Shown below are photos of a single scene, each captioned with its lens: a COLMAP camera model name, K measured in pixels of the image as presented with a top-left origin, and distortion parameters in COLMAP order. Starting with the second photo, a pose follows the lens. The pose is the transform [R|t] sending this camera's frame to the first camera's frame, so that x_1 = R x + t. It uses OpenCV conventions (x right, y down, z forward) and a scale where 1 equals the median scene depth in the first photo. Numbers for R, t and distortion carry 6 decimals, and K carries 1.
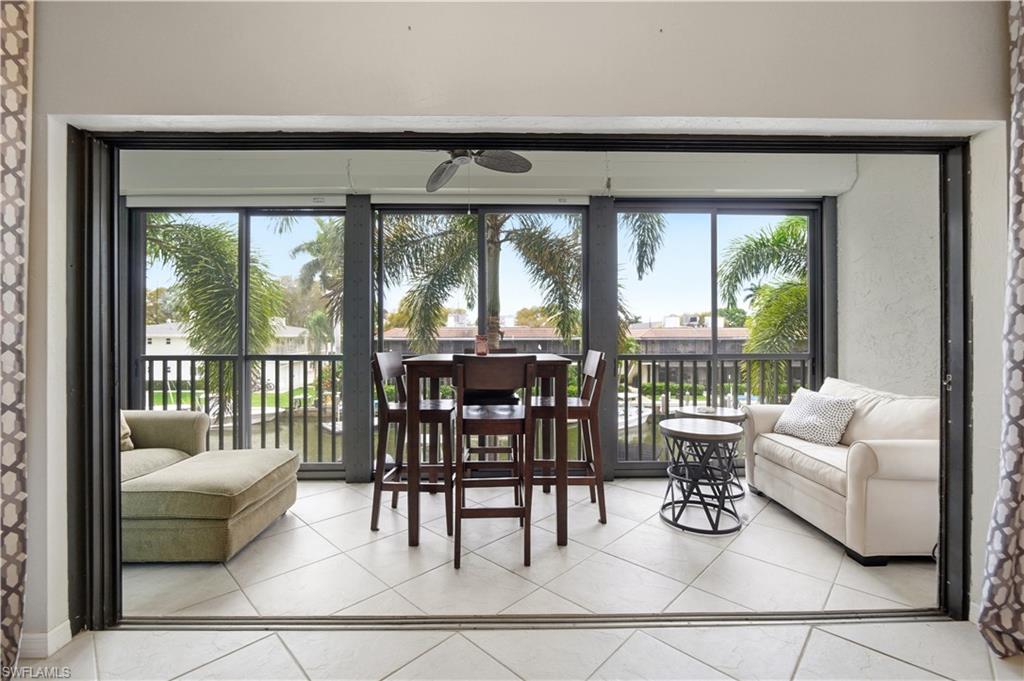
lens RADIAL K [[427.0, 0, 512.0], [0, 427.0, 340.5], [0, 0, 1]] dist [-0.000430, -0.000040]
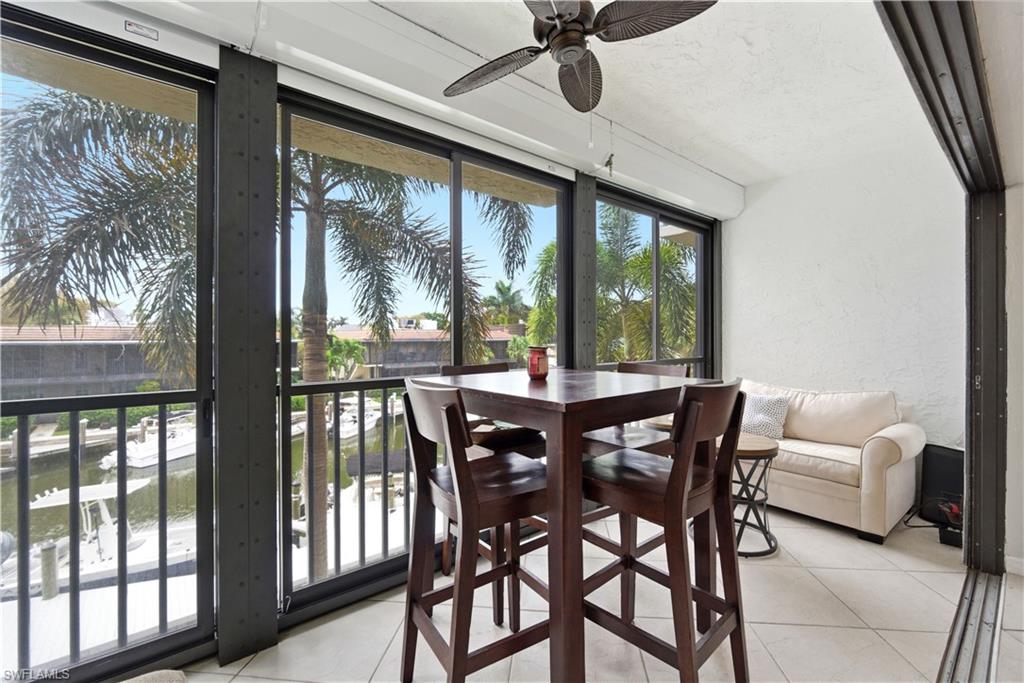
lens RADIAL K [[427.0, 0, 512.0], [0, 427.0, 341.5], [0, 0, 1]] dist [-0.000430, -0.000040]
pose [[0.796323, -0.008005, 0.604818, -0.417808], [0.008924, 0.999959, 0.001485, -0.017688], [-0.604805, 0.004215, 0.796362, 0.440086]]
